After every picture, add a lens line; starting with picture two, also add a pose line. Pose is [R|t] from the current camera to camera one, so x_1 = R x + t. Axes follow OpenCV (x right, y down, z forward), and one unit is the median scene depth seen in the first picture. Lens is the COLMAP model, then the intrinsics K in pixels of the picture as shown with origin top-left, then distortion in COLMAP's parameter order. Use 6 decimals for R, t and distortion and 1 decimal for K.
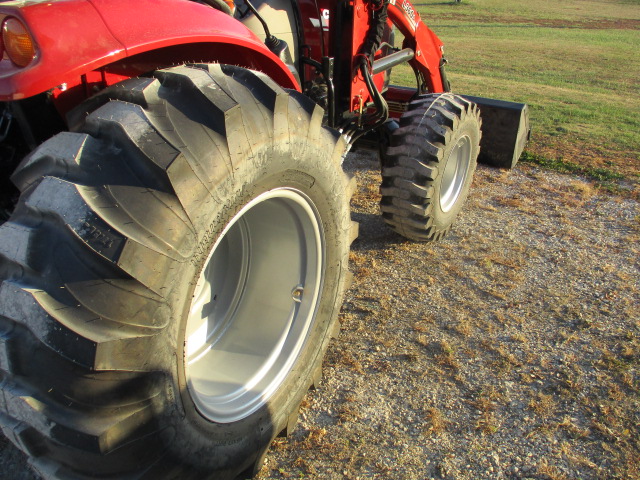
lens RADIAL K [[494.2, 0, 324.5], [0, 494.2, 224.0], [0, 0, 1]] dist [-0.033806, -0.003321]
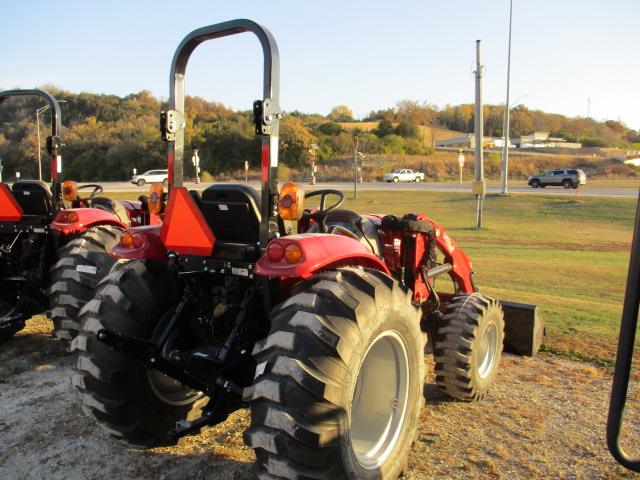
lens RADIAL K [[494.2, 0, 324.5], [0, 494.2, 224.0], [0, 0, 1]] dist [-0.033806, -0.003321]
pose [[0.998016, 0.020907, -0.059391, -0.128989], [-0.043481, 0.911076, -0.409939, 0.178353], [0.045540, 0.411708, 0.910177, -0.467102]]
